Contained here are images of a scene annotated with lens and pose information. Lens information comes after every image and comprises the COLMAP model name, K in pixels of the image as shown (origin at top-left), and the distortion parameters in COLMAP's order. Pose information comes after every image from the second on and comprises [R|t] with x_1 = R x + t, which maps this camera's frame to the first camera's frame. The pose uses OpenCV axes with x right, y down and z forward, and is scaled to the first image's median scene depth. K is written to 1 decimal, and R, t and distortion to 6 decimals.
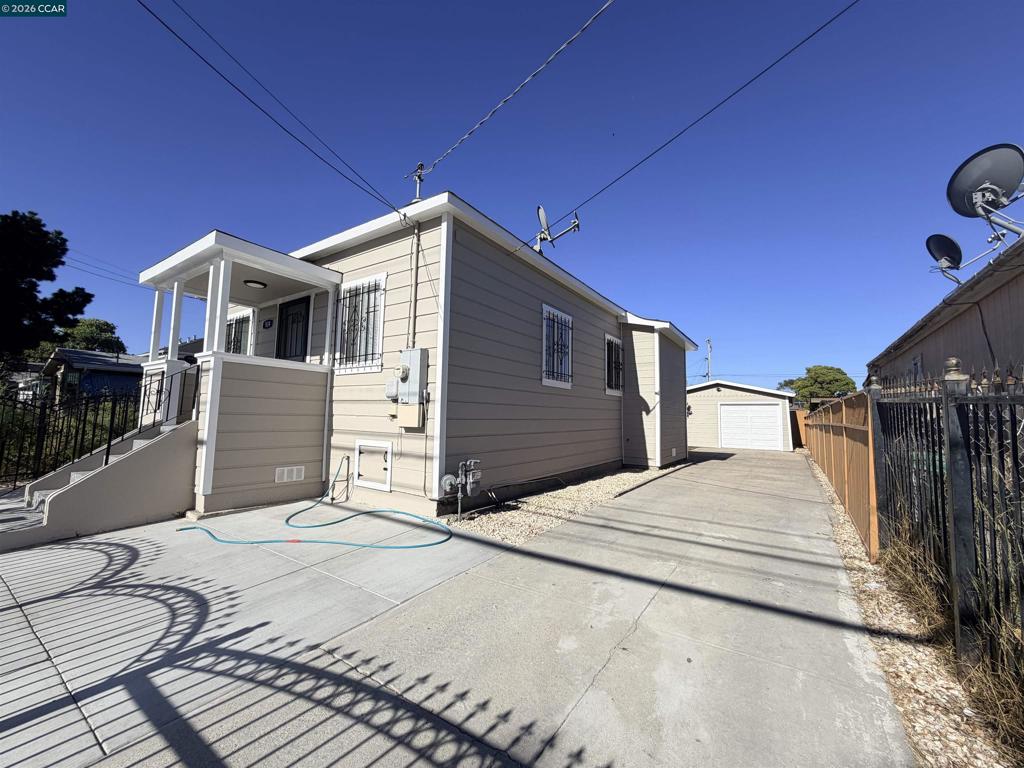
lens RADIAL K [[408.2, 0, 506.6], [0, 408.2, 386.9], [0, 0, 1]] dist [0.000875, 0.000232]
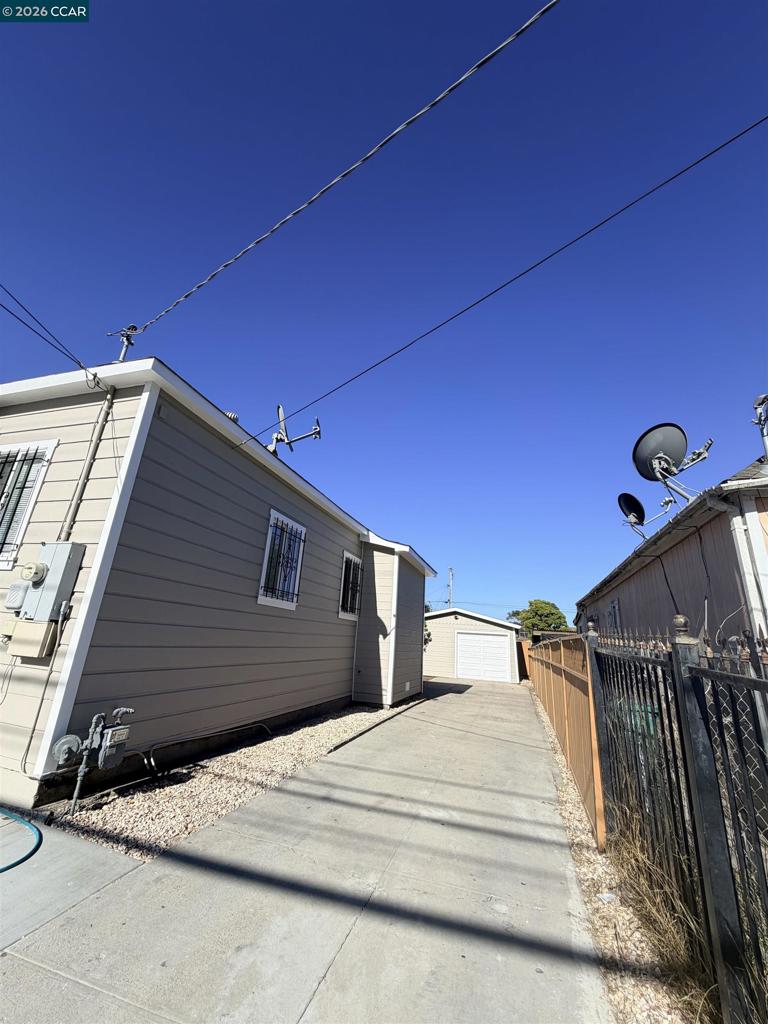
lens RADIAL K [[408.2, 0, 384.0], [0, 408.2, 512.0], [0, 0, 1]] dist [0.000875, 0.000232]
pose [[0.952993, 0.129973, 0.273698, 0.097807], [-0.067243, 0.971519, -0.227219, -0.017133], [-0.295435, 0.198134, 0.934591, 0.133960]]
